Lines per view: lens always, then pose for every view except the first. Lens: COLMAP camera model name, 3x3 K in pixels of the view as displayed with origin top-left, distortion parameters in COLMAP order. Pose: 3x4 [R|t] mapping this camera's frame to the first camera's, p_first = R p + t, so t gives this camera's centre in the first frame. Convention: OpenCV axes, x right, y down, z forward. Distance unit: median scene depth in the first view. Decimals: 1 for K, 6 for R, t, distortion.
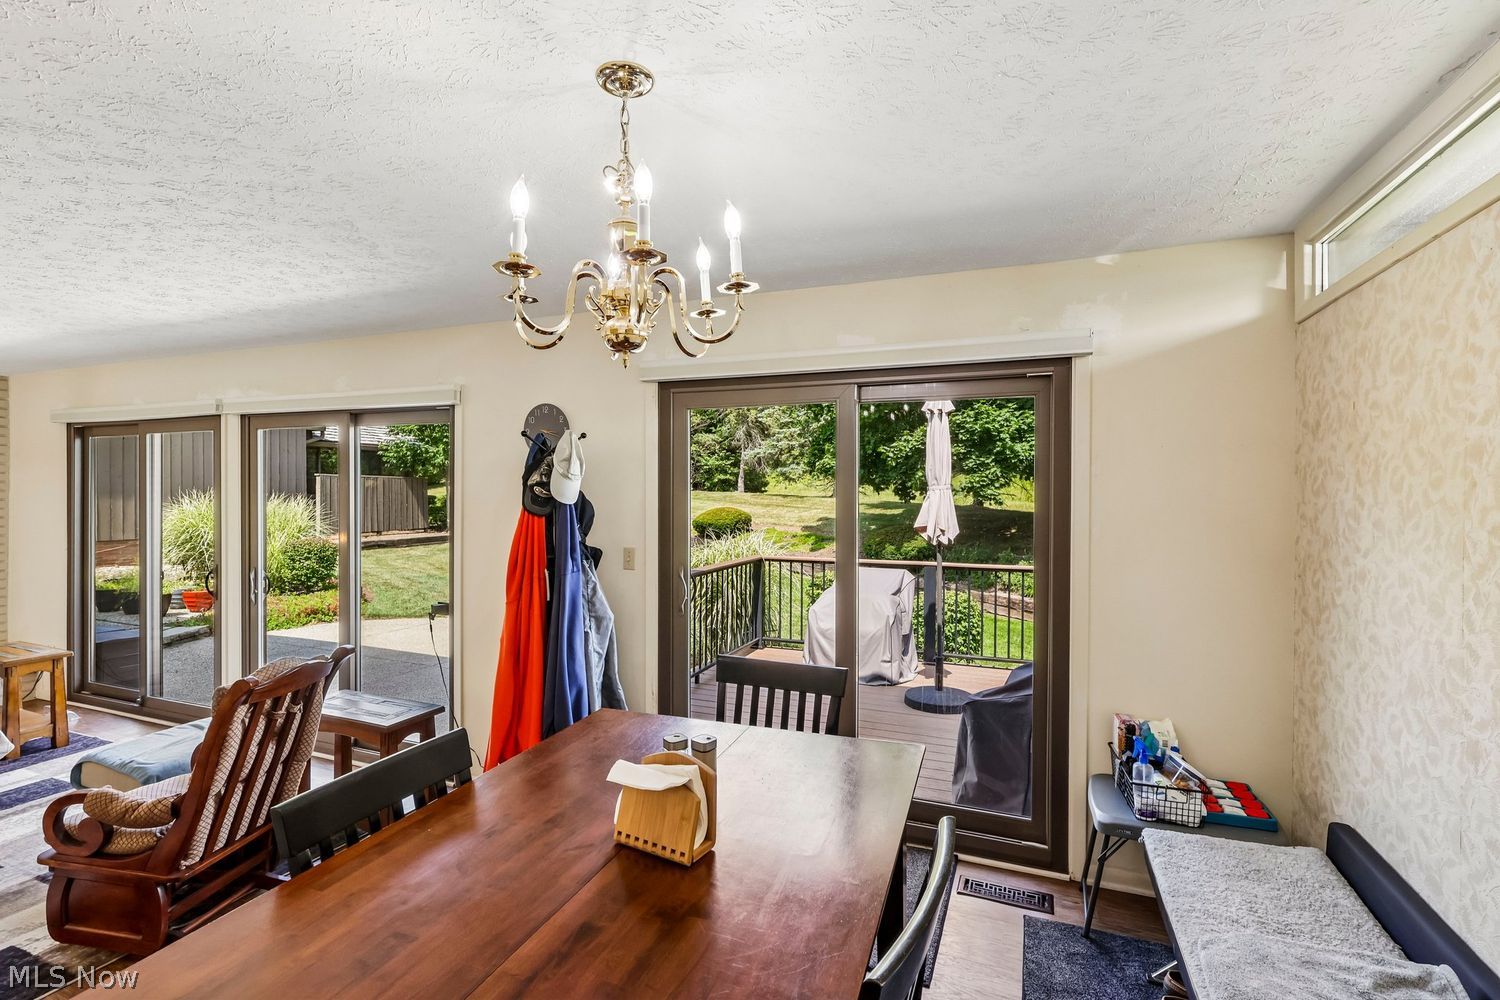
lens RADIAL K [[691.6, 0, 750.0], [0, 691.6, 500.0], [0, 0, 1]] dist [0.000366, -0.000343]
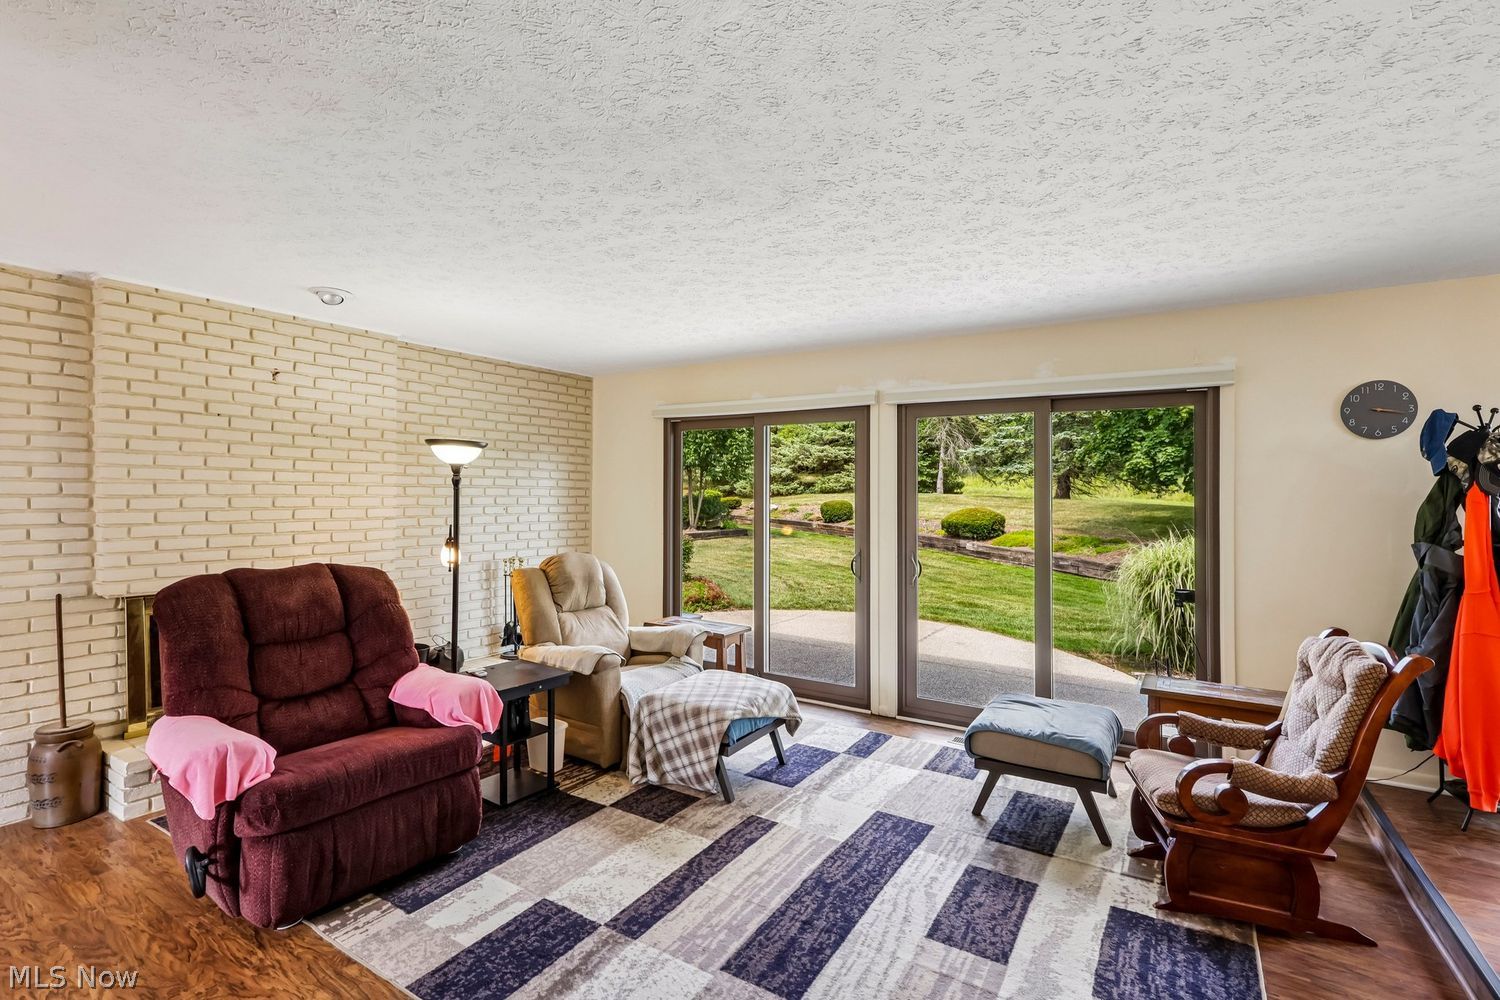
lens RADIAL K [[694.8, 0, 744.5], [0, 694.8, 496.7], [0, 0, 1]] dist [0.001360, -0.000542]
pose [[0.983966, 0.003431, -0.178321, -0.205315], [-0.005184, 0.999943, -0.009364, 0.006770], [0.178279, 0.010138, 0.983928, -0.017585]]
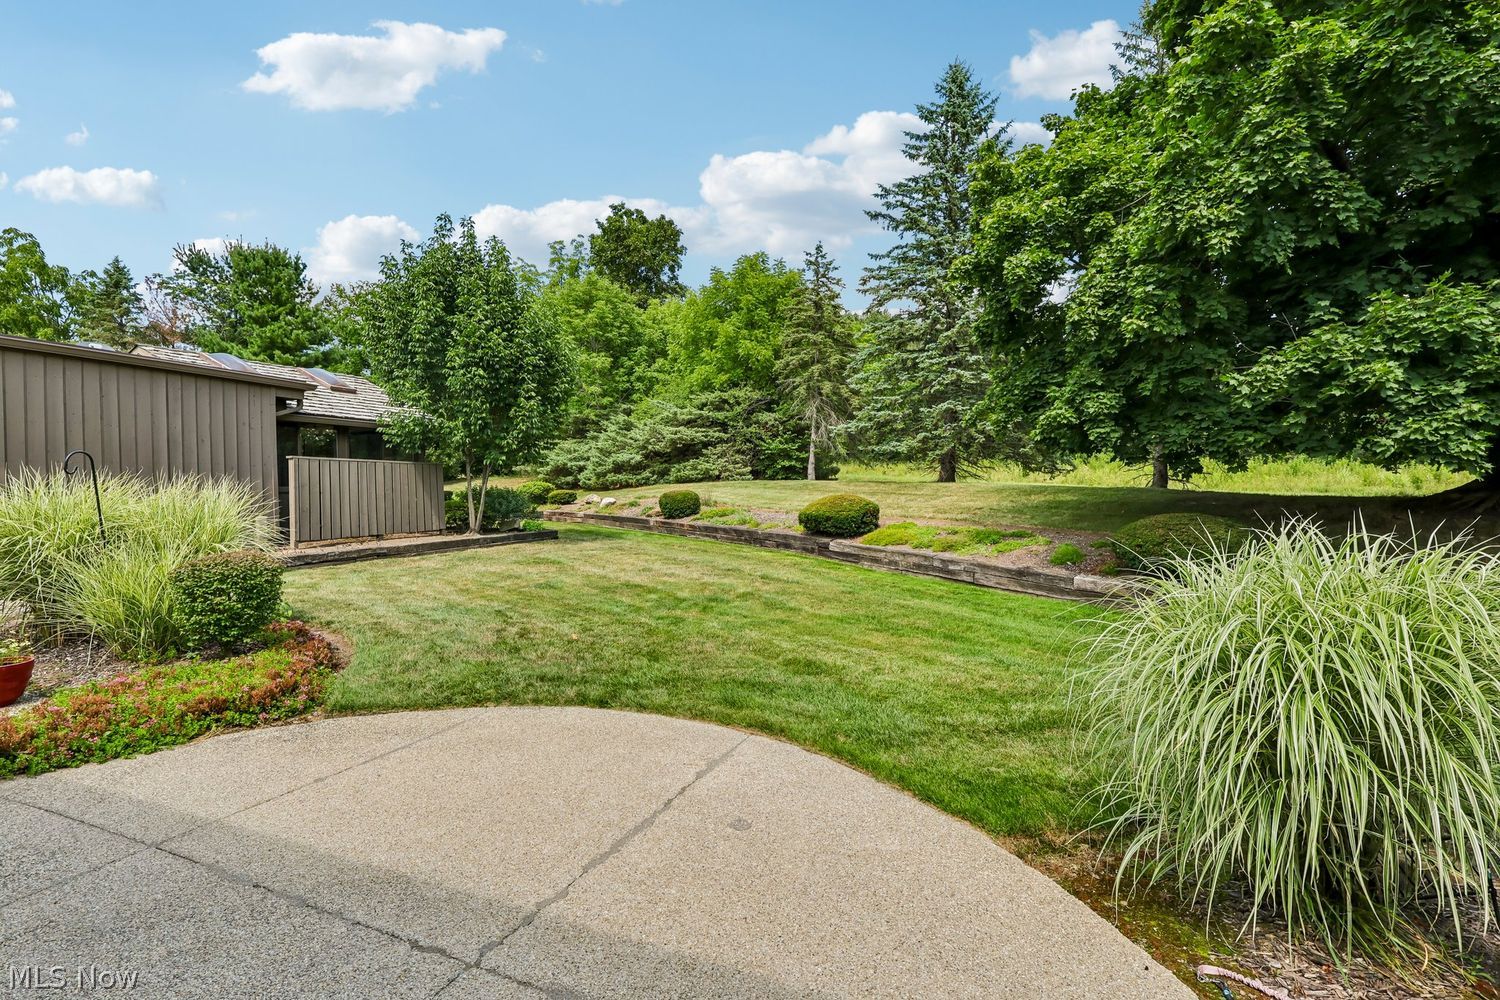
lens RADIAL K [[694.8, 0, 744.5], [0, 694.8, 496.7], [0, 0, 1]] dist [0.001360, -0.000542]
pose [[0.999494, -0.018045, -0.026209, -0.136565], [0.018079, 0.999836, 0.001058, 0.011534], [0.026185, -0.001532, 0.999656, 0.289775]]
